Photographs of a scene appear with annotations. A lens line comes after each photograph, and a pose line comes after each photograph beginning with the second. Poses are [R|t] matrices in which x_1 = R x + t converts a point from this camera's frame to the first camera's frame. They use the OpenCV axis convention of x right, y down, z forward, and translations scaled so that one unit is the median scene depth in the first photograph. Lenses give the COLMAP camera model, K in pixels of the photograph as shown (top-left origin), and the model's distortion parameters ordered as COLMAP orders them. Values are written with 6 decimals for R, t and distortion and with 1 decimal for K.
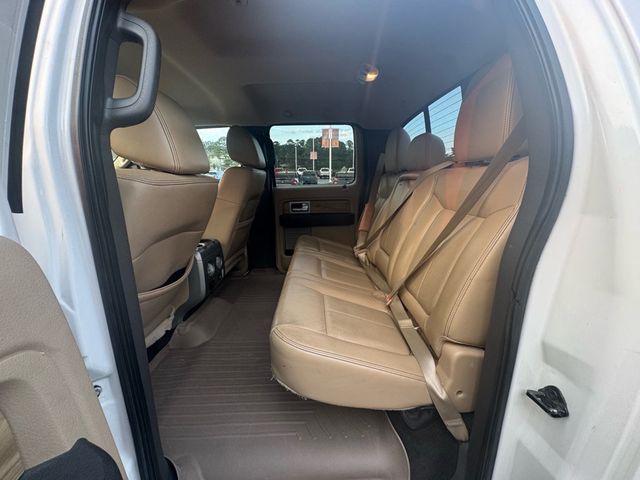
lens RADIAL K [[260.1, 0, 323.0], [0, 260.1, 241.1], [0, 0, 1]] dist [-0.000137, -0.000452]
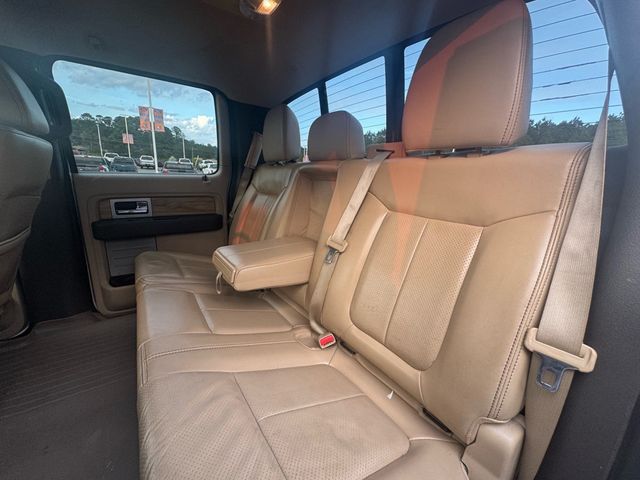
lens RADIAL K [[260.1, 0, 323.0], [0, 260.1, 241.1], [0, 0, 1]] dist [-0.000137, -0.000452]
pose [[0.832807, -0.088863, 0.546385, -0.055013], [0.079416, 0.996001, 0.040941, -0.038153], [-0.547838, 0.009296, 0.836533, 0.213887]]
